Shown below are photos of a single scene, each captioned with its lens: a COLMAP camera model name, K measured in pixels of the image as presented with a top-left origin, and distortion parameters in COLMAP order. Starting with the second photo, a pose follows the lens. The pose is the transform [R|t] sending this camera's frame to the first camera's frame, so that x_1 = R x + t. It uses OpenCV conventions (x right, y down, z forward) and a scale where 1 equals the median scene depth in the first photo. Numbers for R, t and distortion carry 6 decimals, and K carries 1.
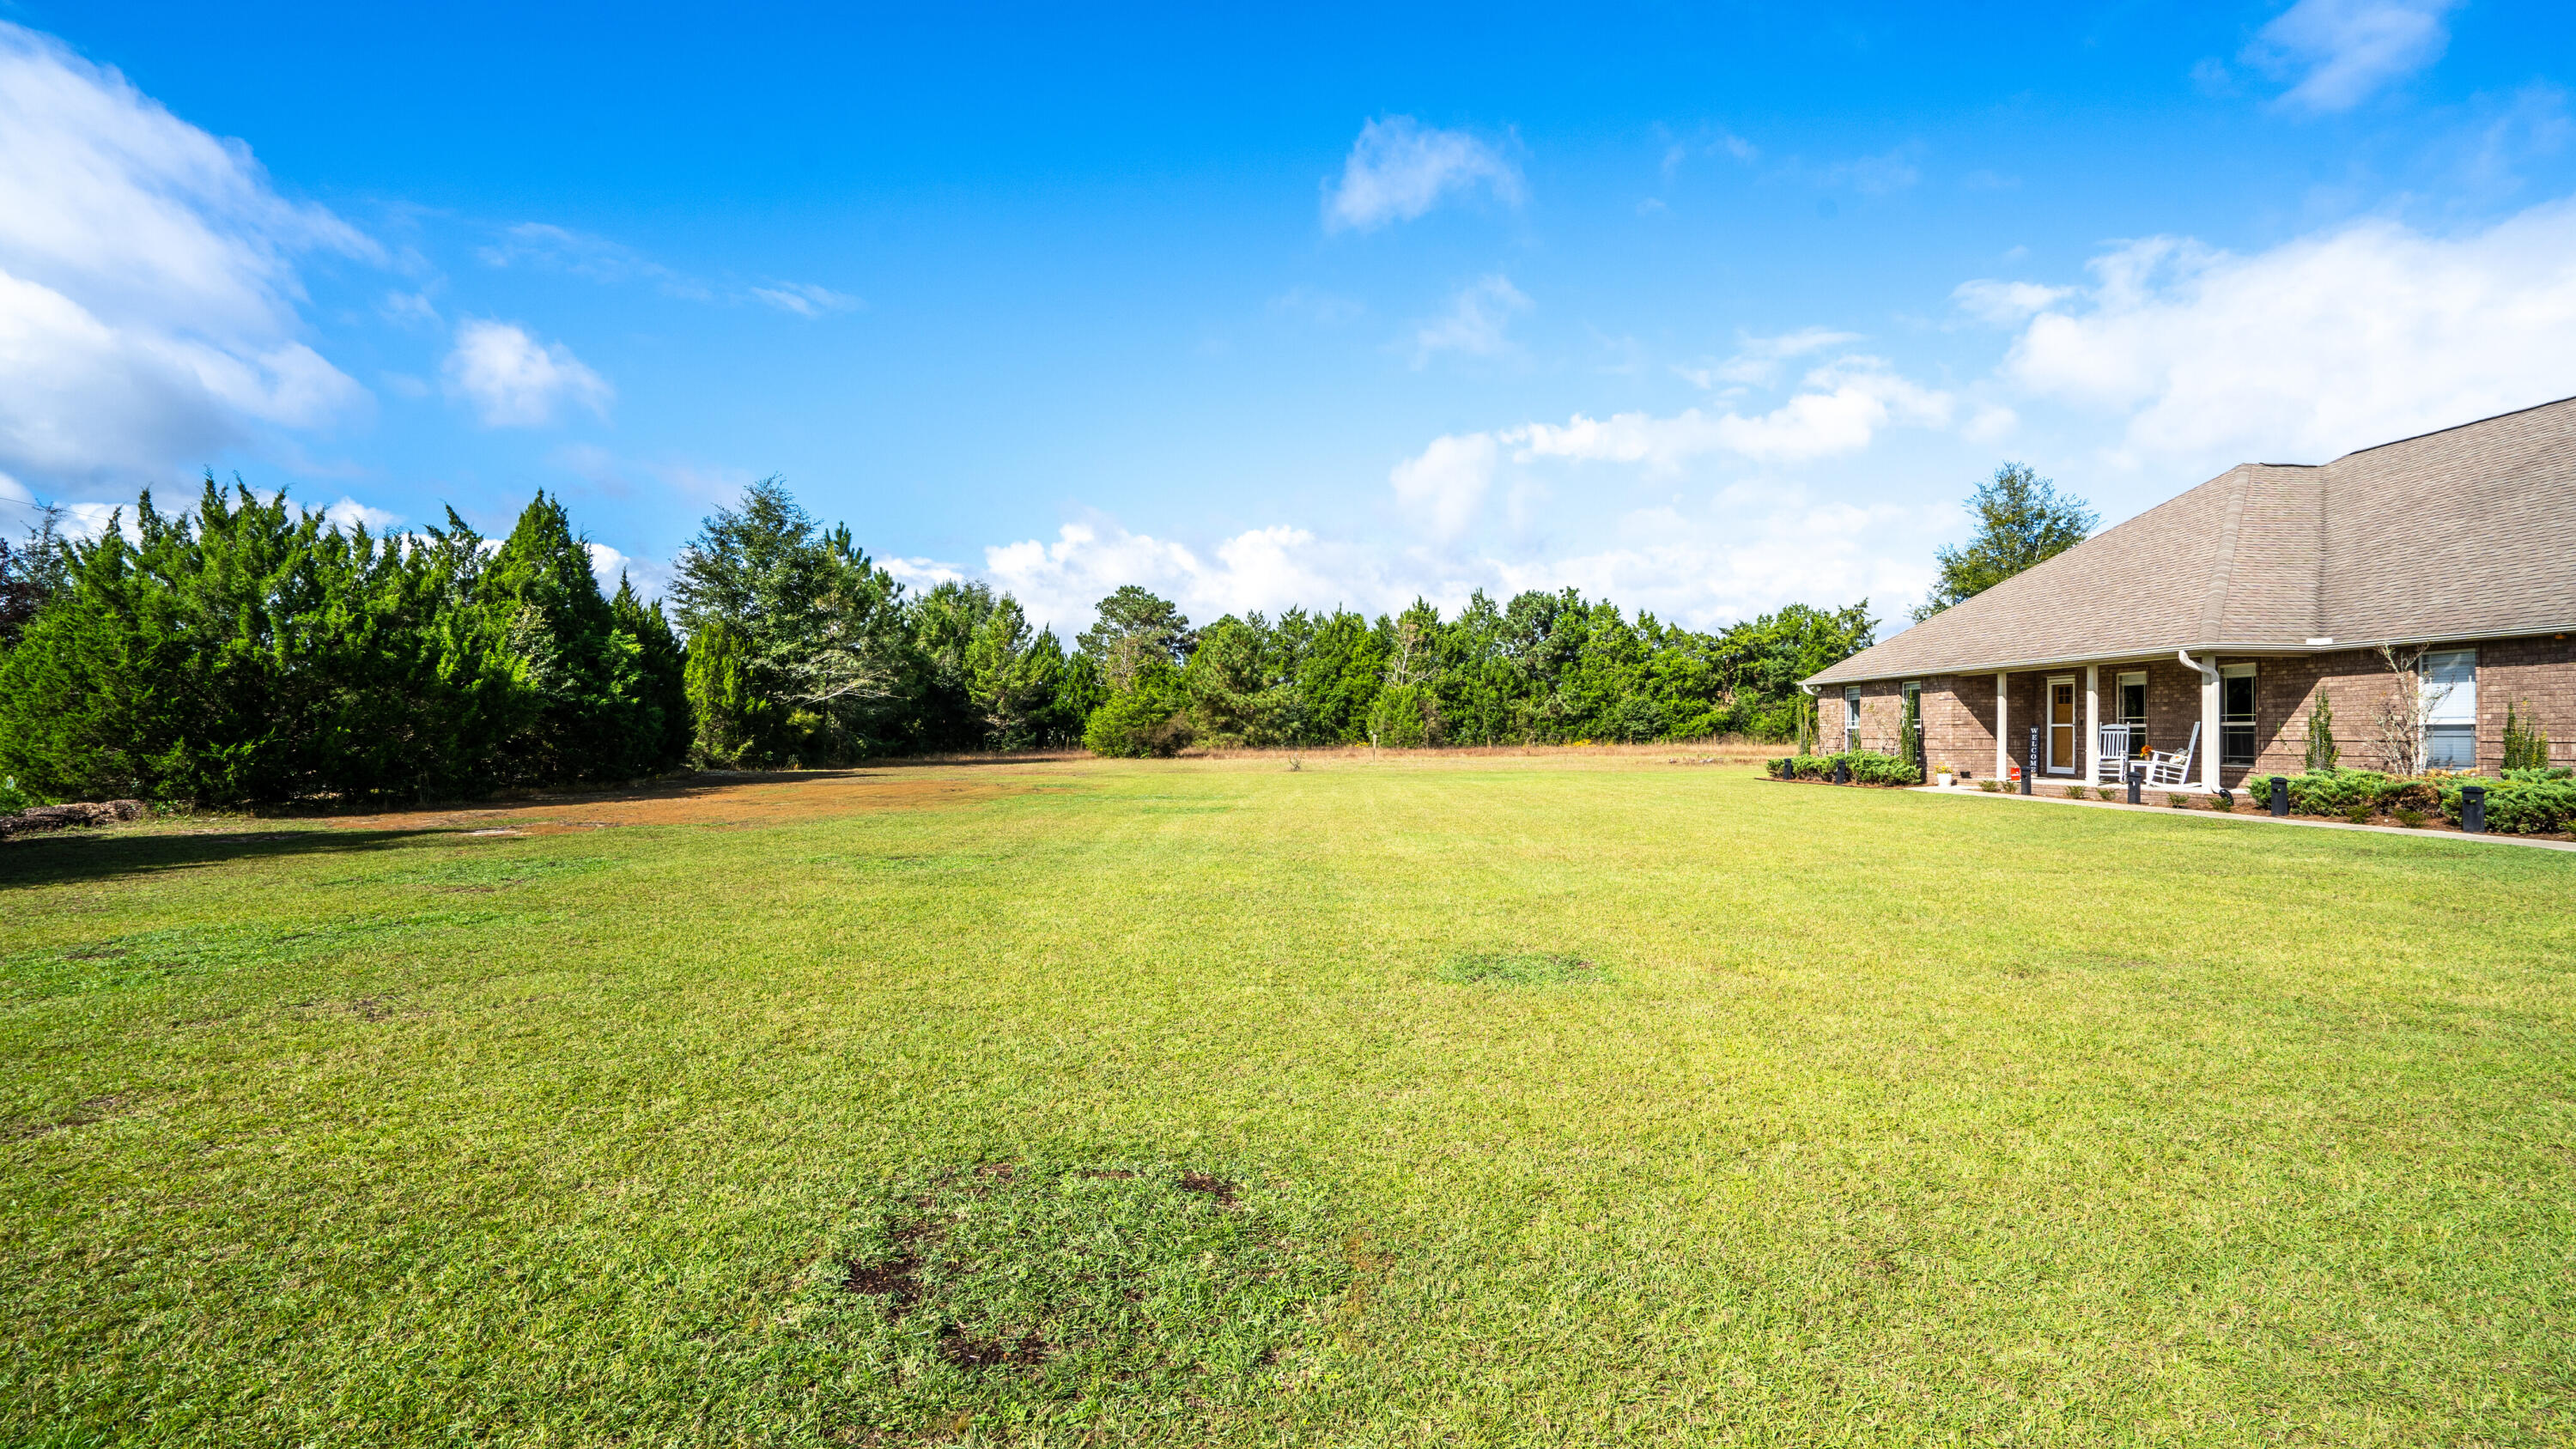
lens RADIAL K [[1183.4, 0, 1288.0], [0, 1183.4, 724.5], [0, 0, 1]] dist [-0.061031, 0.023328]
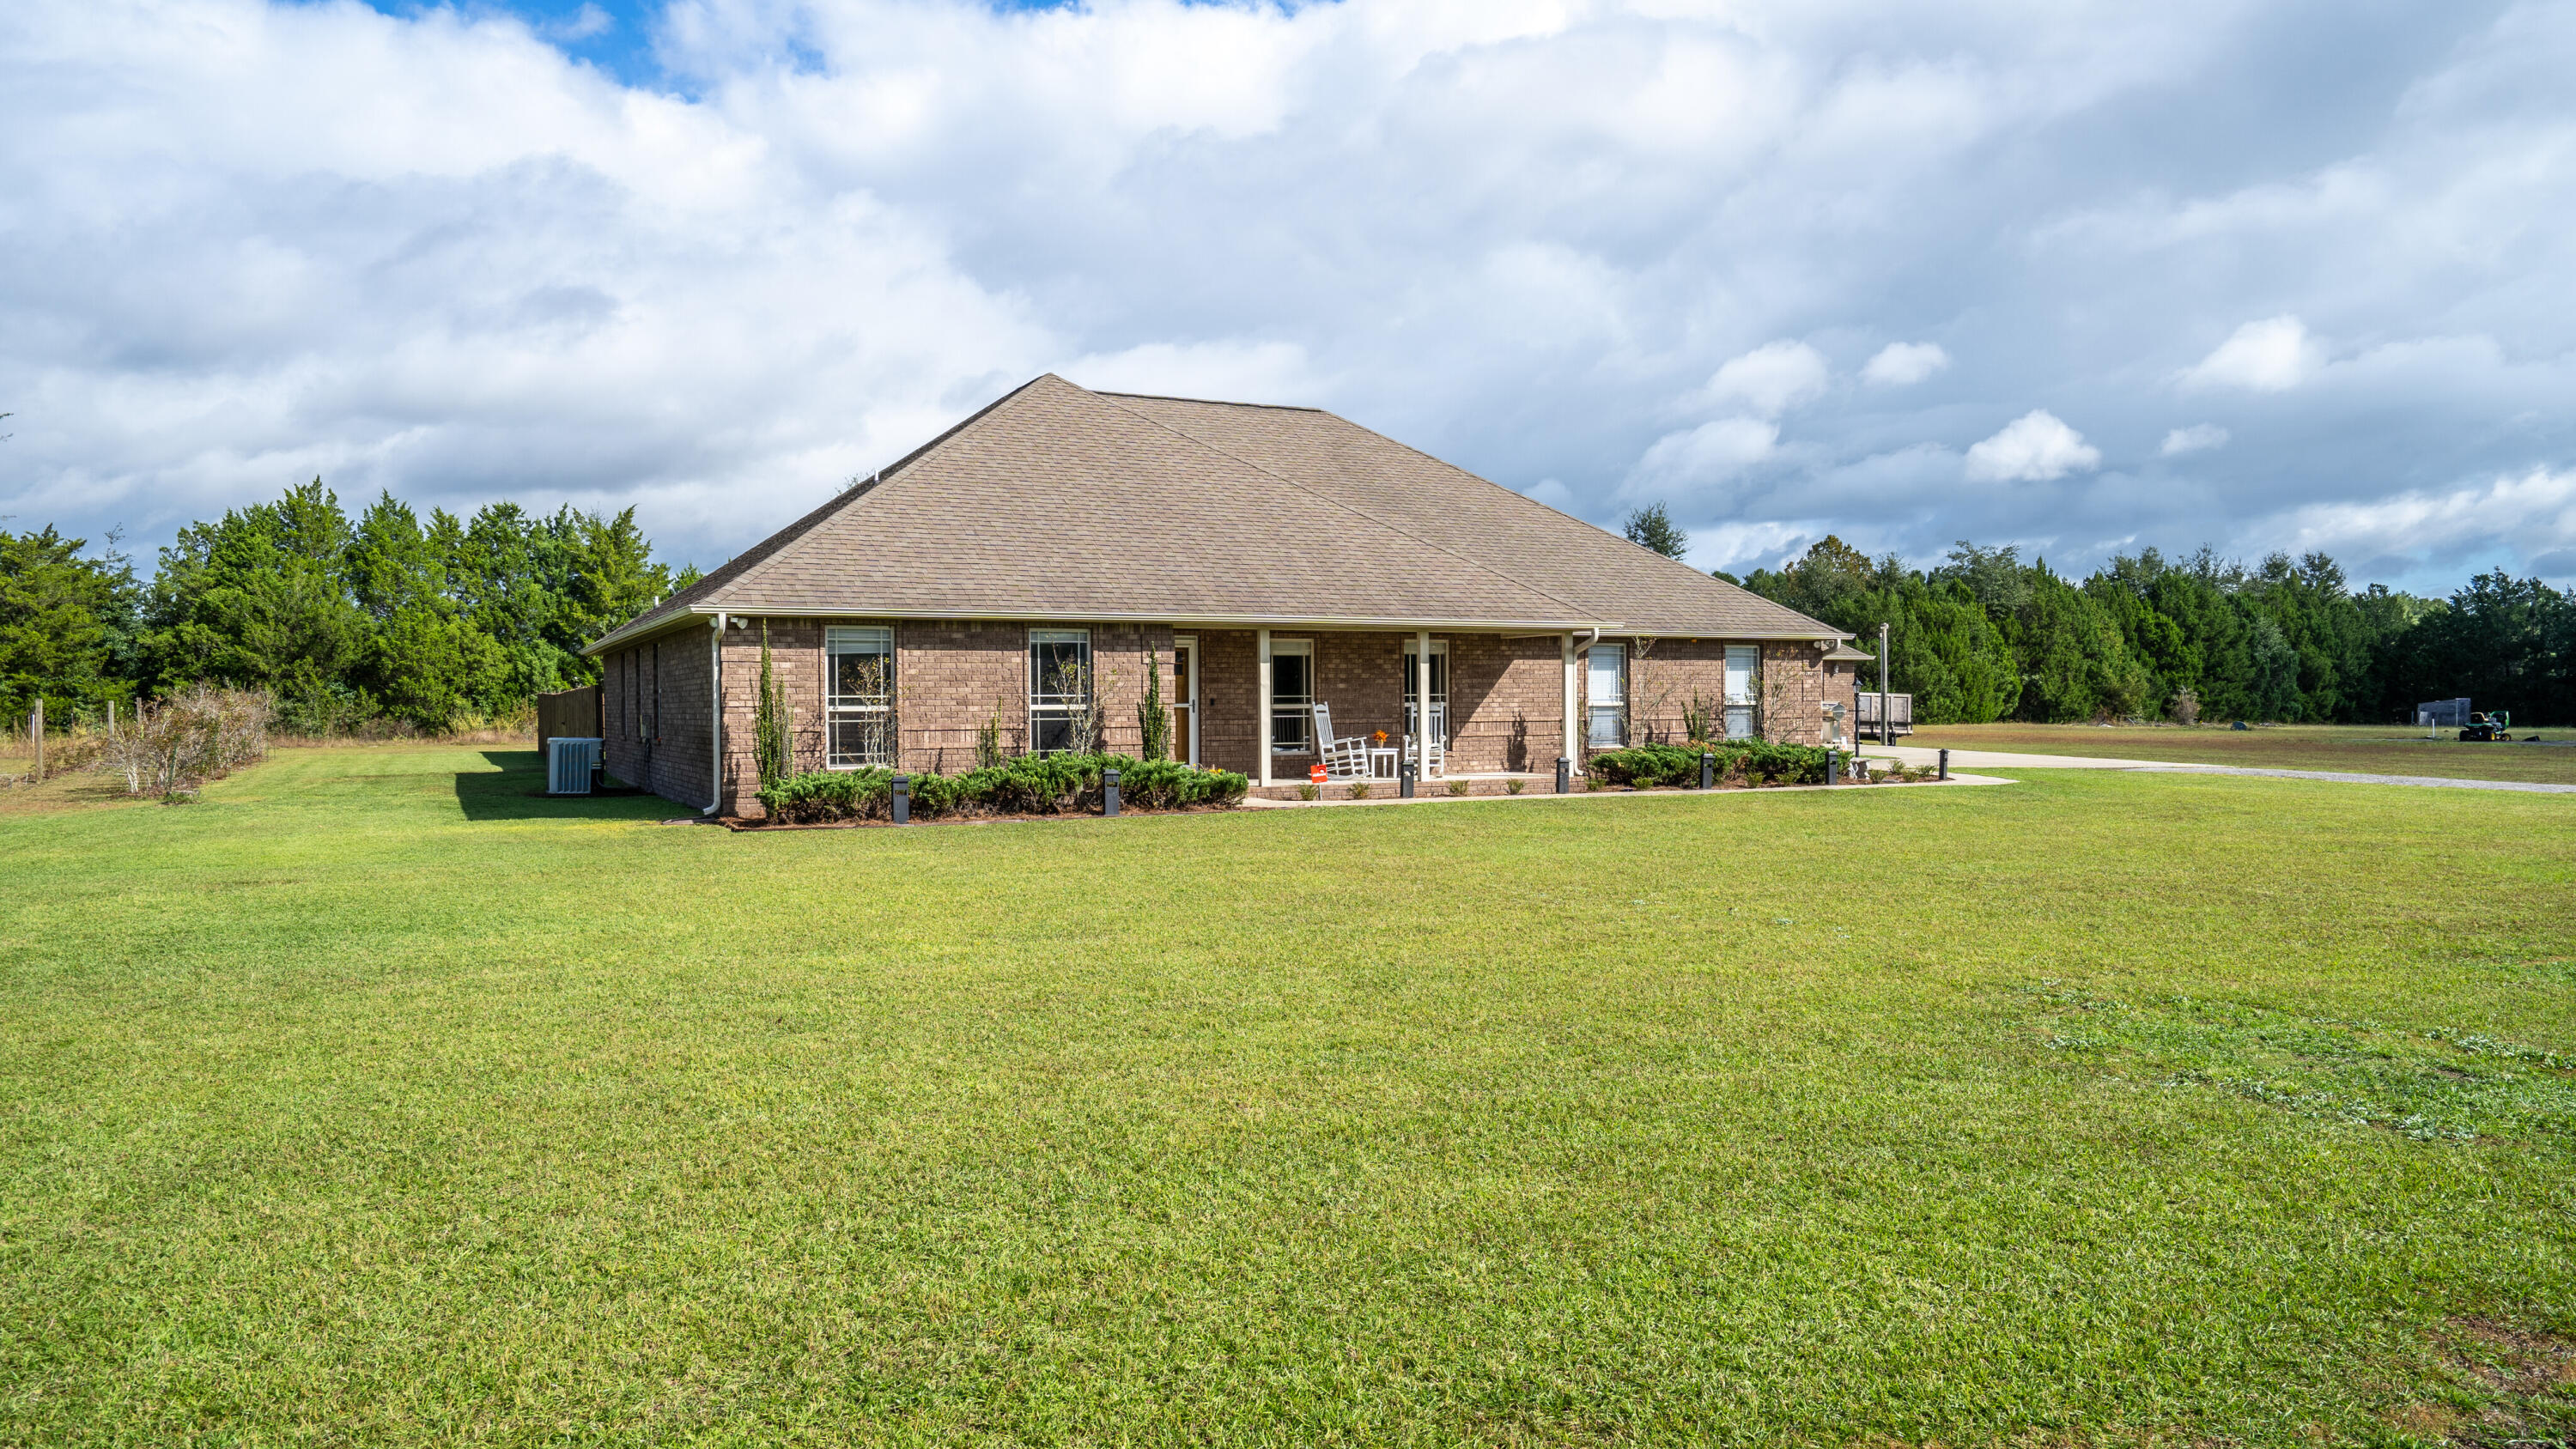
lens RADIAL K [[1685.4, 0, 1288.0], [0, 1685.4, 724.5], [0, 0, 1]] dist [0.003025, 0.000704]
pose [[-0.423103, -0.007590, 0.906050, -0.355632], [0.000308, 0.999964, 0.008521, 0.003802], [-0.906082, 0.003885, -0.423085, 1.712858]]
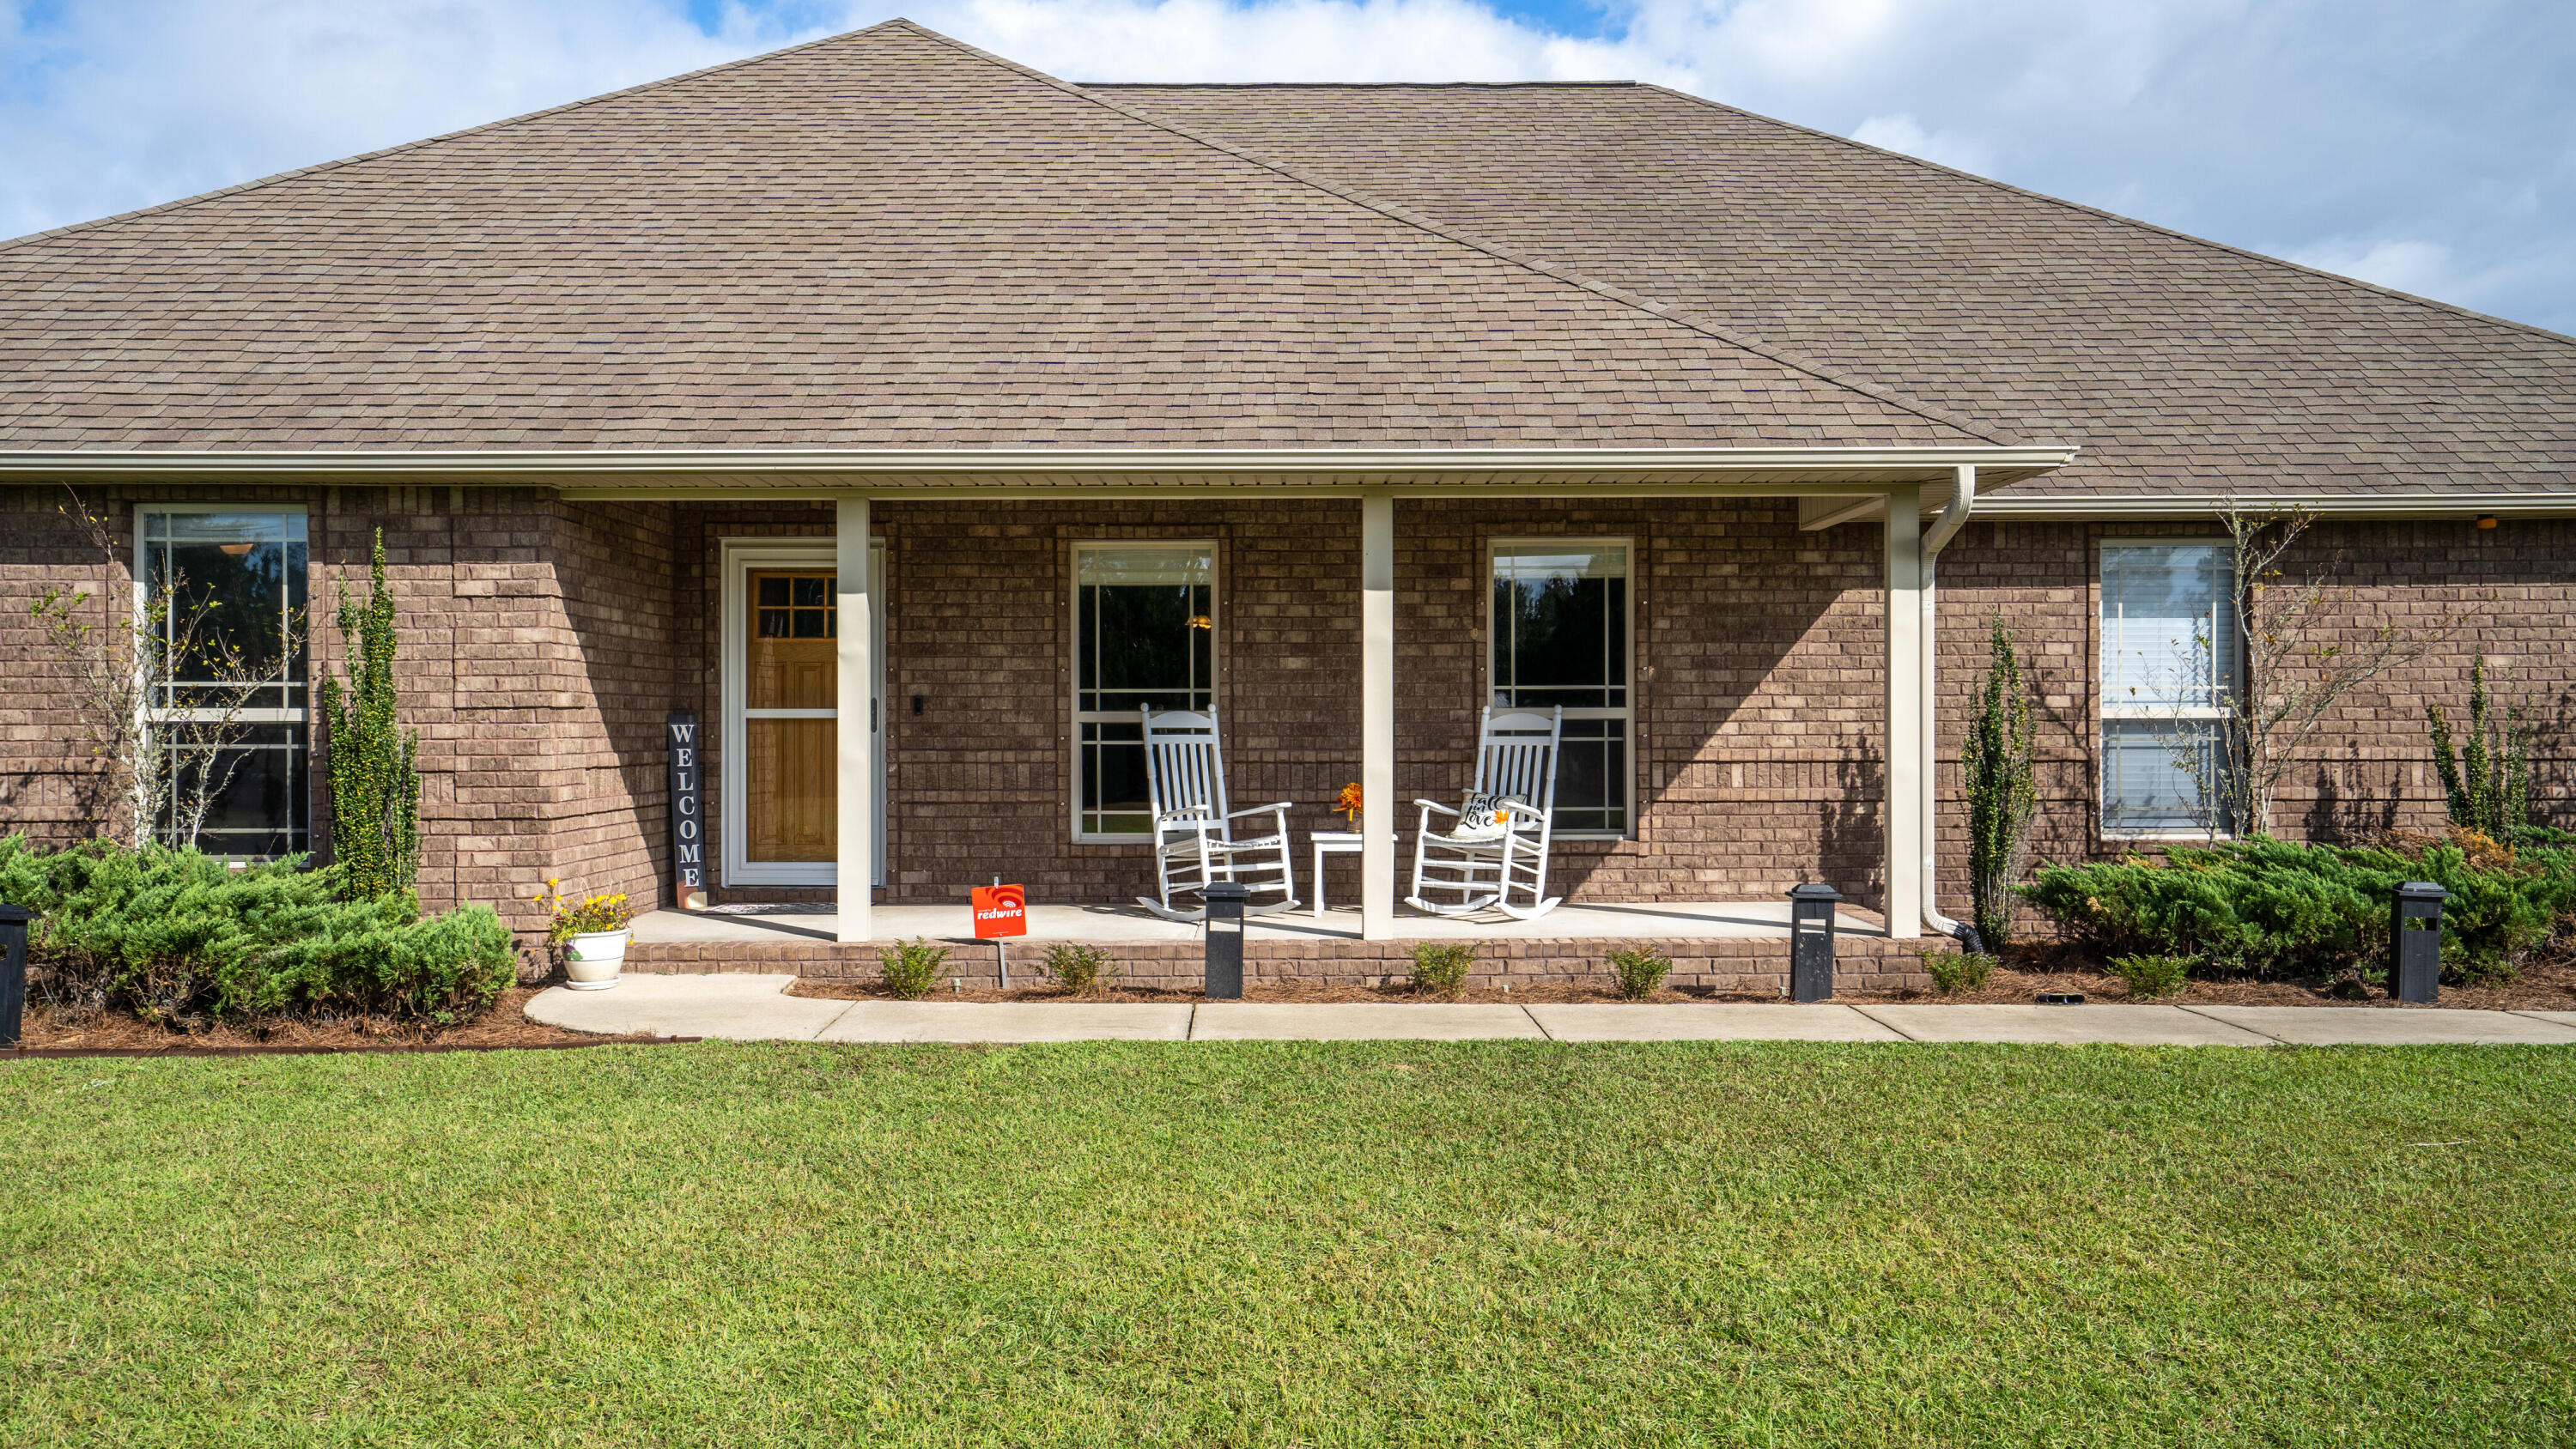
lens RADIAL K [[2100.9, 0, 1288.0], [0, 2100.9, 724.5], [0, 0, 1]] dist [0.052970, 0.001585]
pose [[0.020497, -0.003341, 0.999784, 0.206619], [-0.004744, 0.999983, 0.003439, 0.000890], [-0.999779, -0.004814, 0.020481, 1.095445]]
